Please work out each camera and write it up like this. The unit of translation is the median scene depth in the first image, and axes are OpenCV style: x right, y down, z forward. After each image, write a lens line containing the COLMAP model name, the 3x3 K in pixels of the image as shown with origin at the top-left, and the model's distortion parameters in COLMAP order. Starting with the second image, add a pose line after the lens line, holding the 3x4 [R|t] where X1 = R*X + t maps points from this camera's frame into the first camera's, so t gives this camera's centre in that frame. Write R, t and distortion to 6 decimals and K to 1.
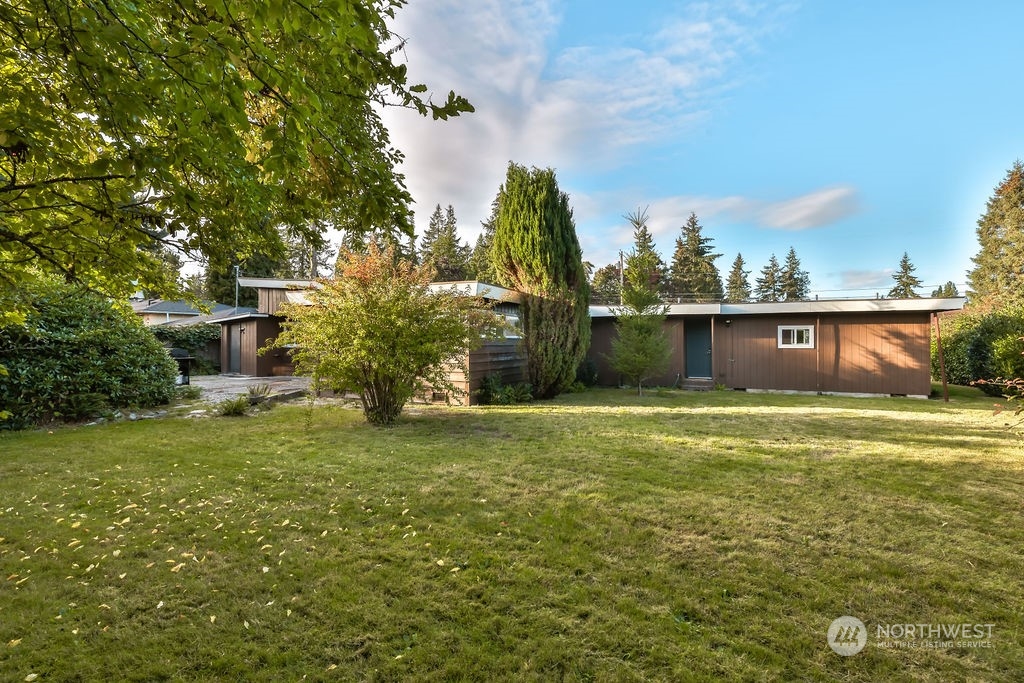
lens RADIAL K [[465.3, 0, 516.1], [0, 465.3, 338.7], [0, 0, 1]] dist [-0.048137, 0.017188]
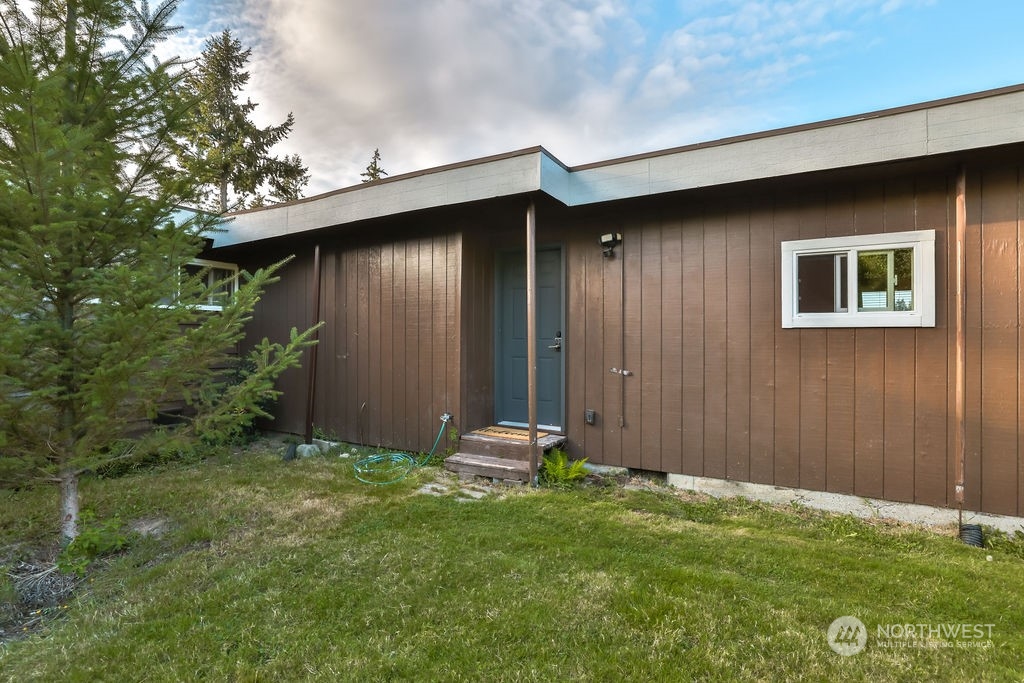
lens RADIAL K [[465.3, 0, 516.1], [0, 465.3, 338.7], [0, 0, 1]] dist [-0.048137, 0.017188]
pose [[0.998399, 0.002107, -0.056528, 0.433064], [-0.001929, 0.999993, 0.003188, 0.026710], [0.056534, -0.003074, 0.998396, 0.729690]]
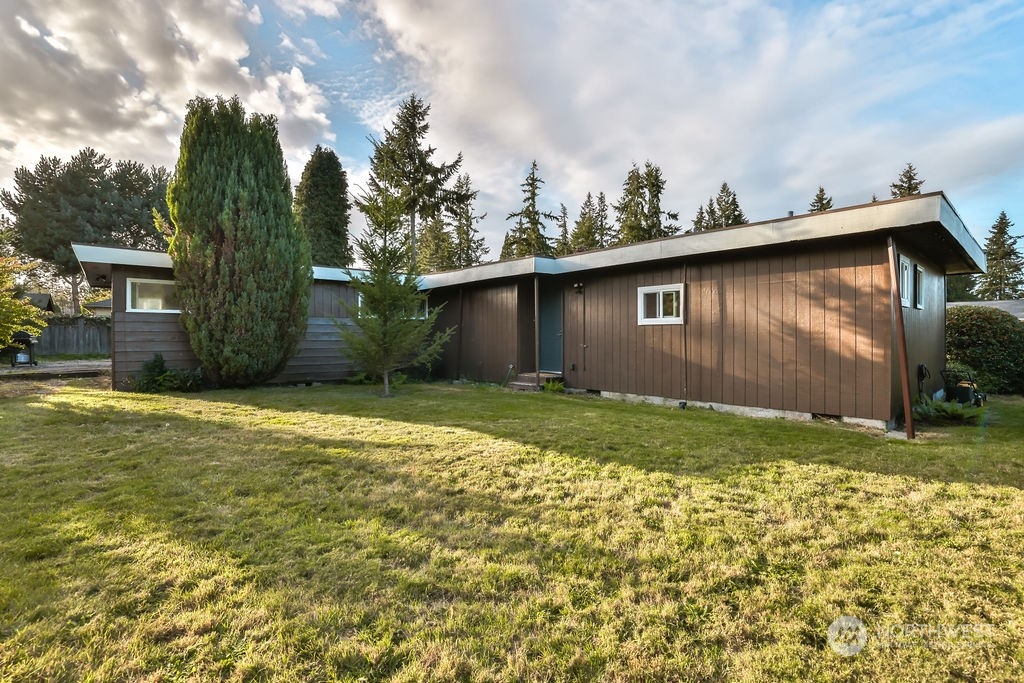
lens RADIAL K [[465.3, 0, 516.1], [0, 465.3, 338.7], [0, 0, 1]] dist [-0.048137, 0.017188]
pose [[0.919182, -0.002027, -0.393828, 0.657710], [0.007338, 0.999901, 0.011979, 0.030542], [0.393765, -0.013901, 0.919106, 0.385972]]
